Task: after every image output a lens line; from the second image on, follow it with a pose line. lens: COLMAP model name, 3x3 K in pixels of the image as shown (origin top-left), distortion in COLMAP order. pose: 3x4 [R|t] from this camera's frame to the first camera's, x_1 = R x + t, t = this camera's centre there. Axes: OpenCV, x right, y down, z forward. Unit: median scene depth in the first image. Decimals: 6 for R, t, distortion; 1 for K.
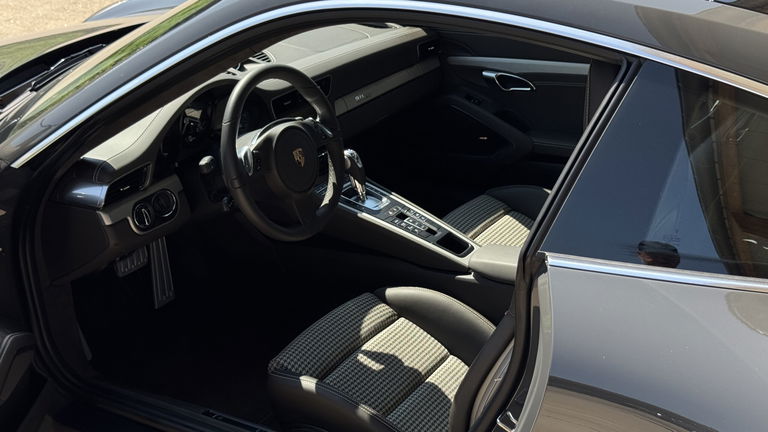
lens RADIAL K [[1076.2, 0, 384.0], [0, 1076.2, 216.0], [0, 0, 1]] dist [0.126425, -0.012315]
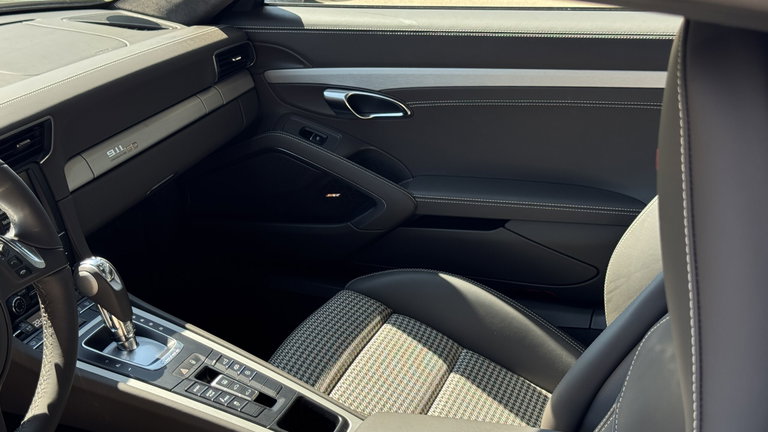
lens RADIAL K [[1076.2, 0, 384.0], [0, 1076.2, 216.0], [0, 0, 1]] dist [0.126425, -0.012315]
pose [[0.983251, -0.086972, 0.160164, 0.021967], [0.089140, 0.995999, -0.006385, -0.061290], [-0.158968, 0.020555, 0.987070, 0.425667]]
